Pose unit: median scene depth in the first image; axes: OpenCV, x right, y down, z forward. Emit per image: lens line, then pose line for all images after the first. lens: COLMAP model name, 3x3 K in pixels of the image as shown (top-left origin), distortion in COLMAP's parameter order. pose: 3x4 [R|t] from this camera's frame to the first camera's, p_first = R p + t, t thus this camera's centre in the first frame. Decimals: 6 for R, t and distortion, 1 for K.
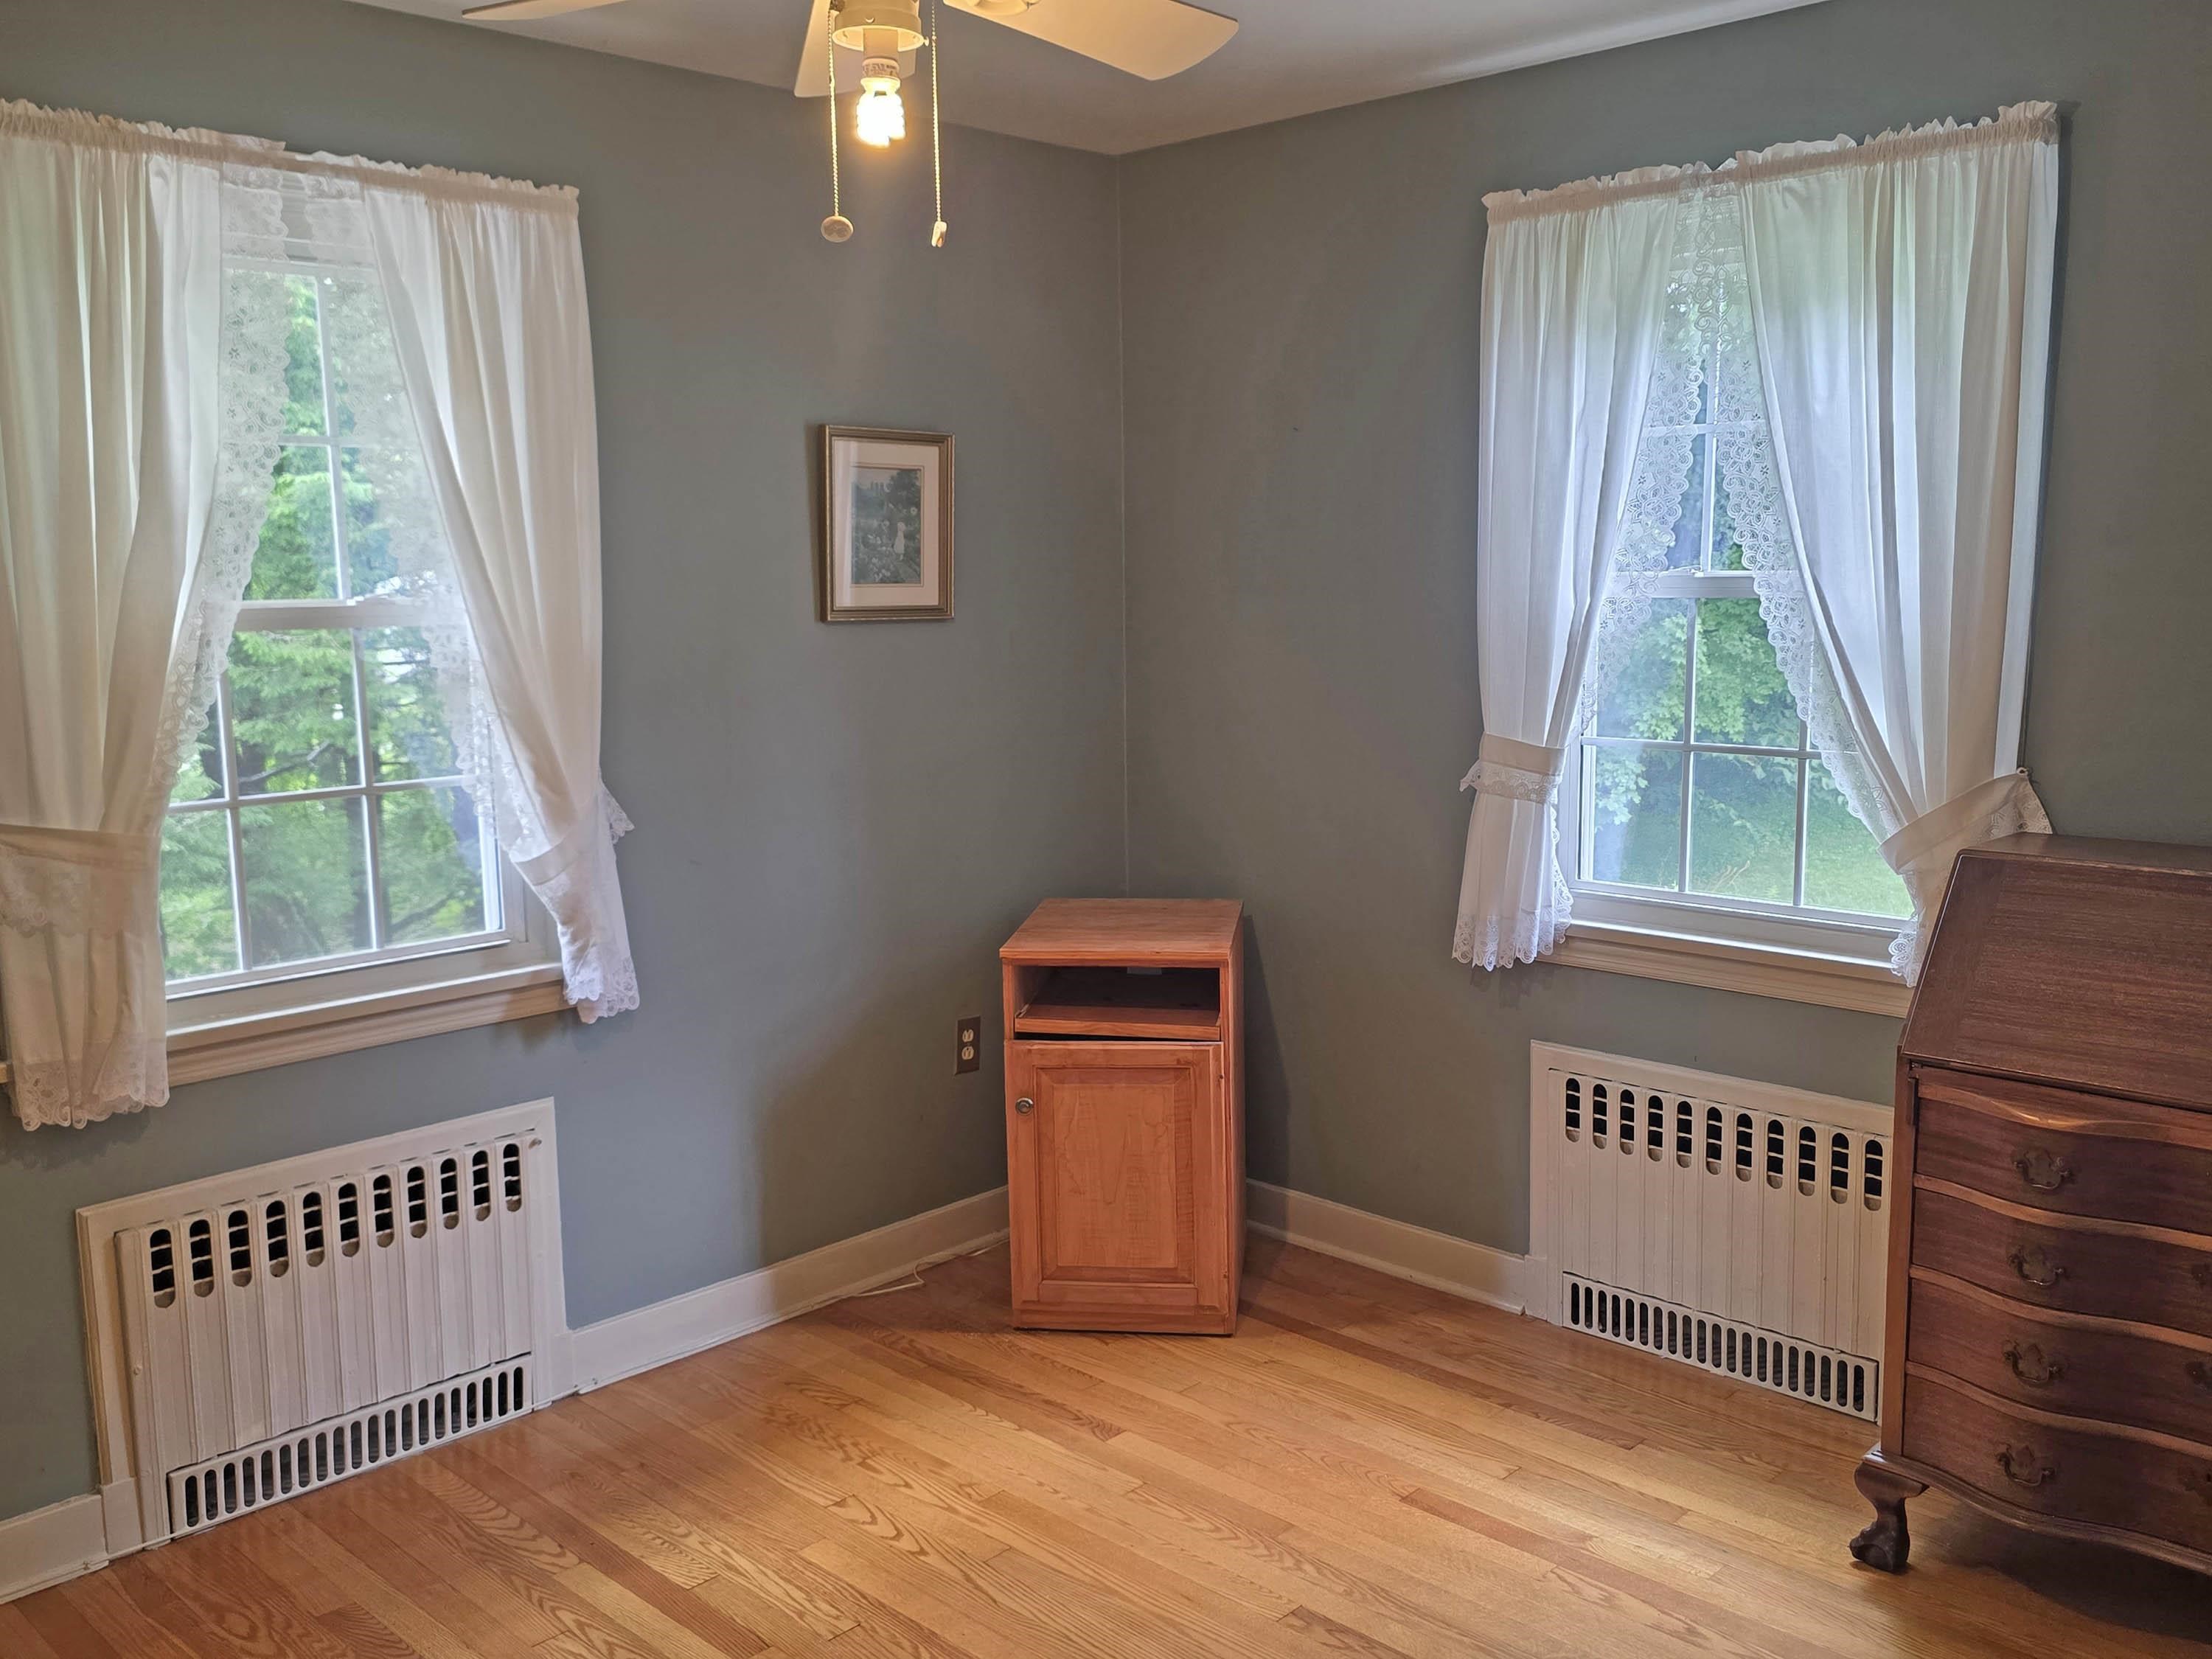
lens RADIAL K [[1876.8, 0, 1106.0], [0, 1876.8, 829.5], [0, 0, 1]] dist [0.064925, -0.008844]
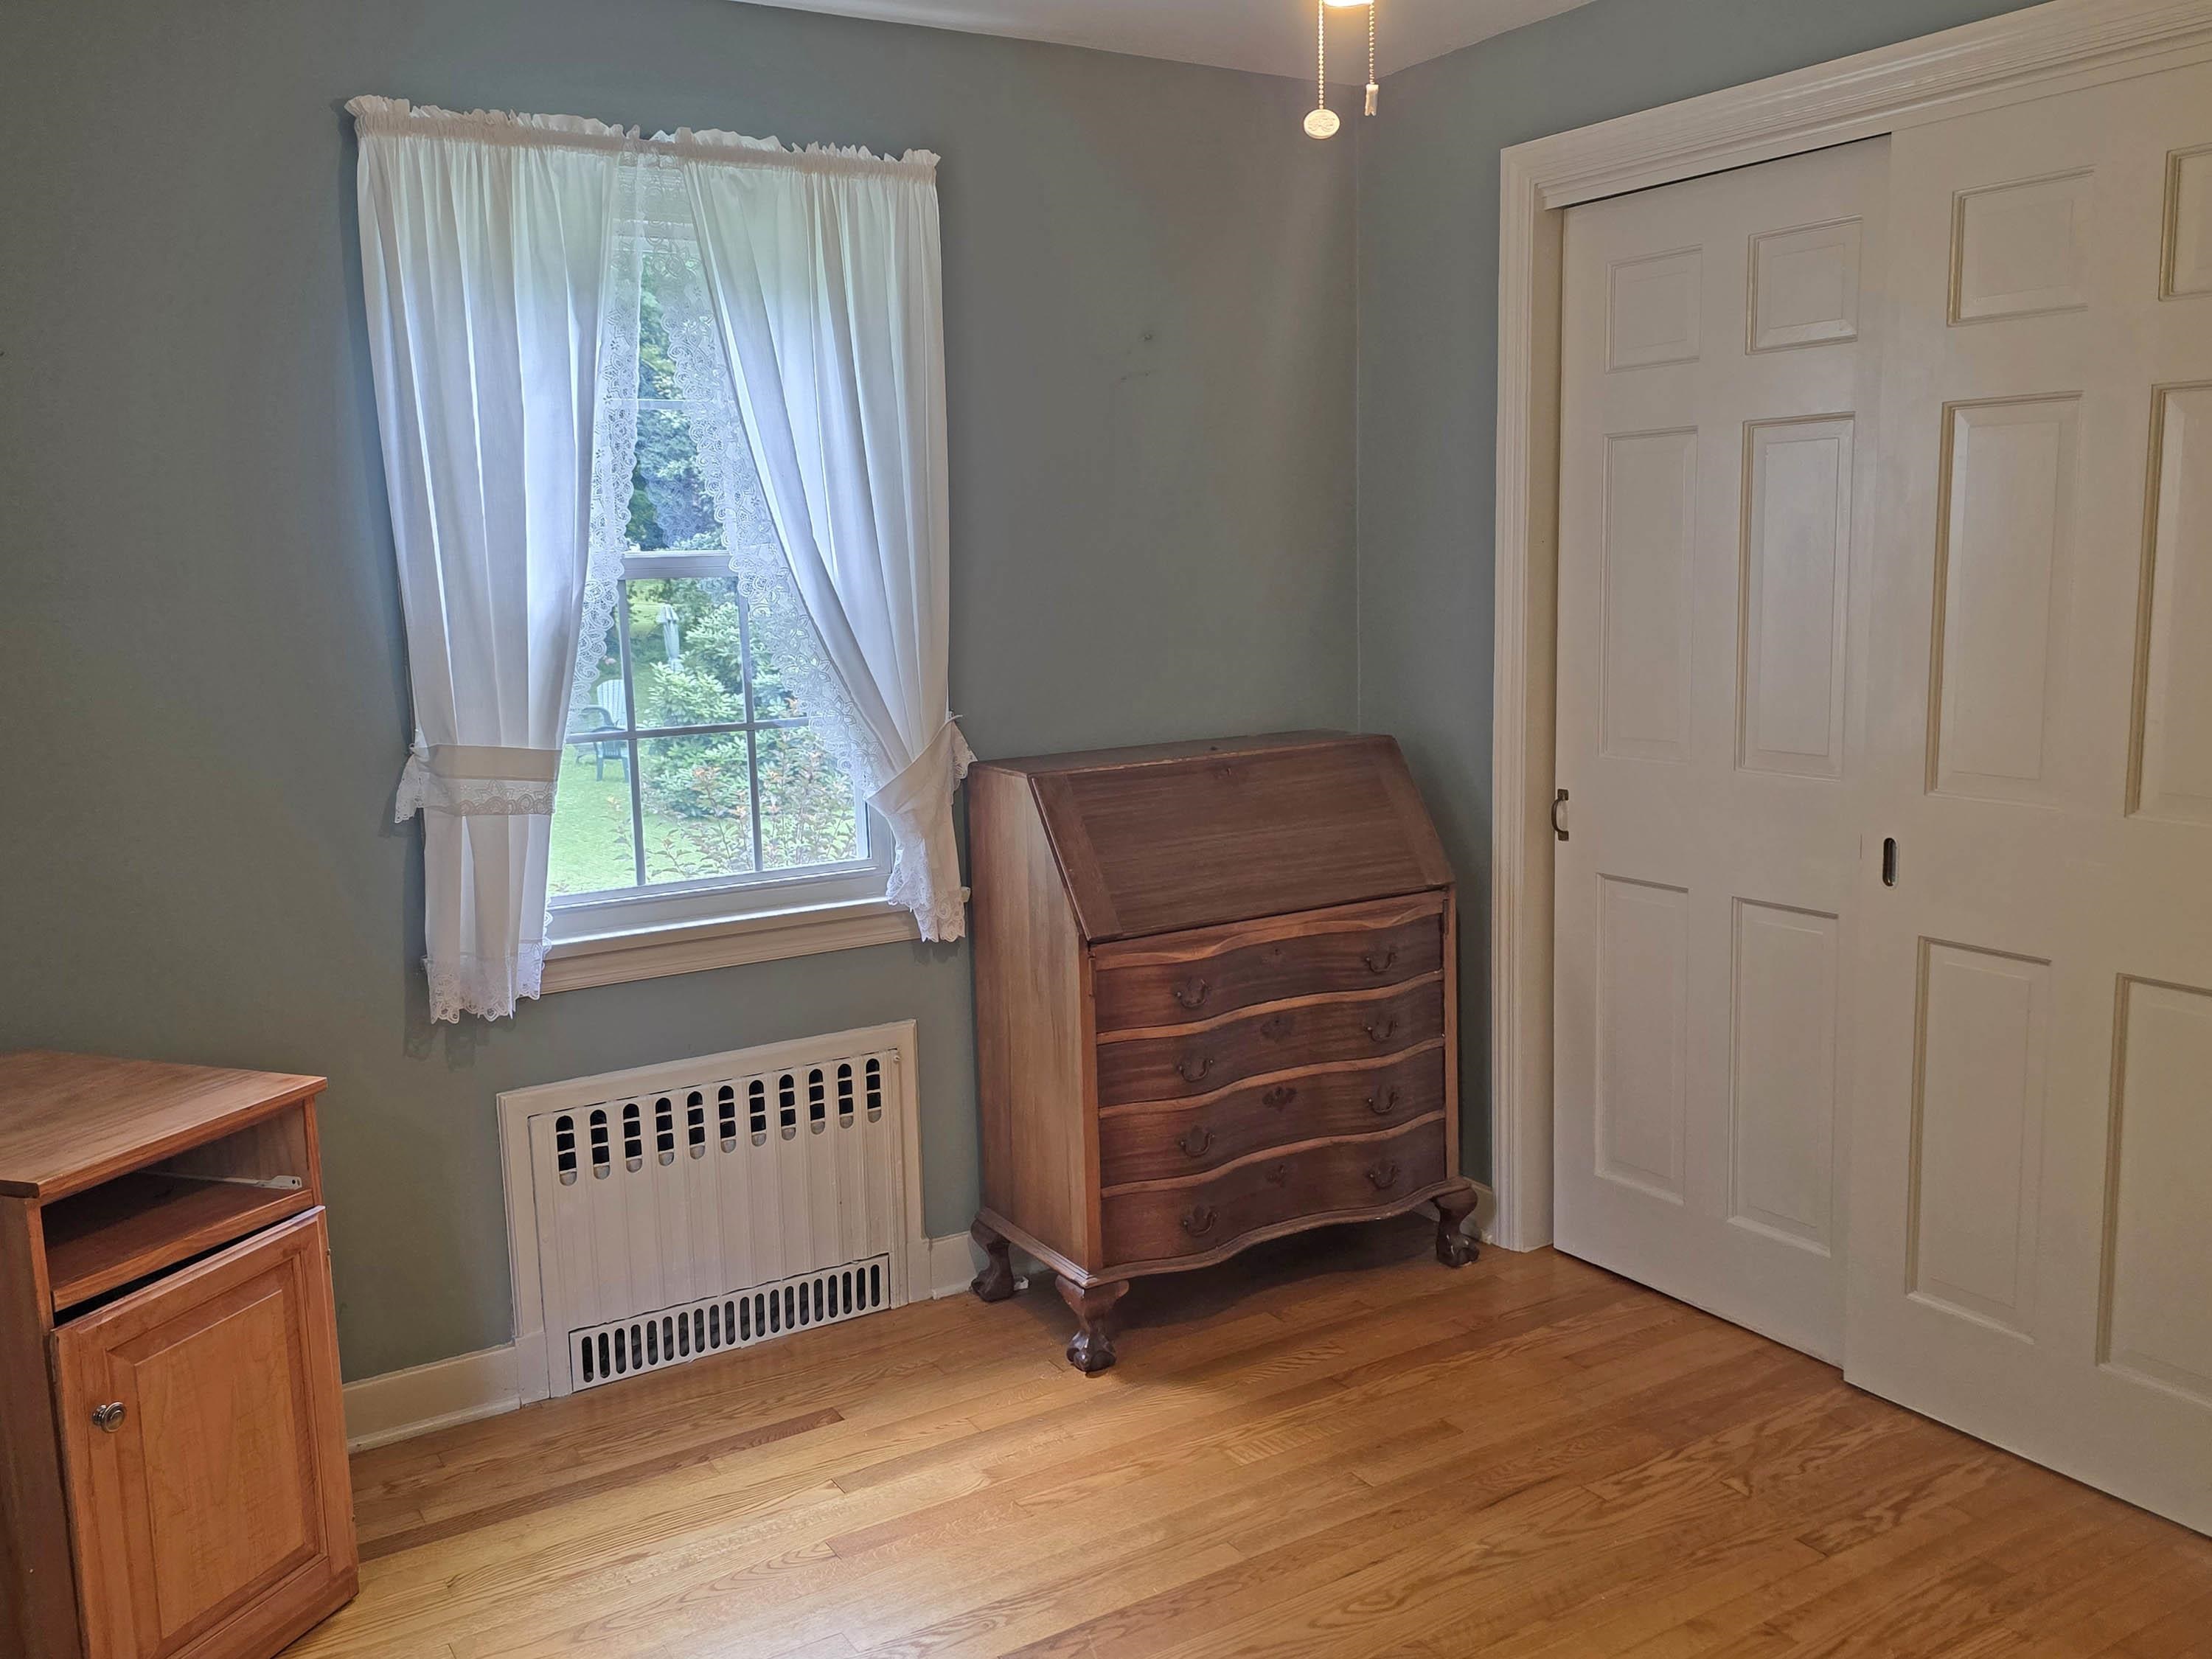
lens RADIAL K [[1902.0, 0, 1105.7], [0, 1902.0, 822.2], [0, 0, 1]] dist [0.059767, -0.007217]
pose [[0.258462, -0.143440, 0.955313, -0.566405], [0.160472, 0.981550, 0.103963, -0.062208], [-0.952600, 0.126430, 0.276711, 0.507109]]
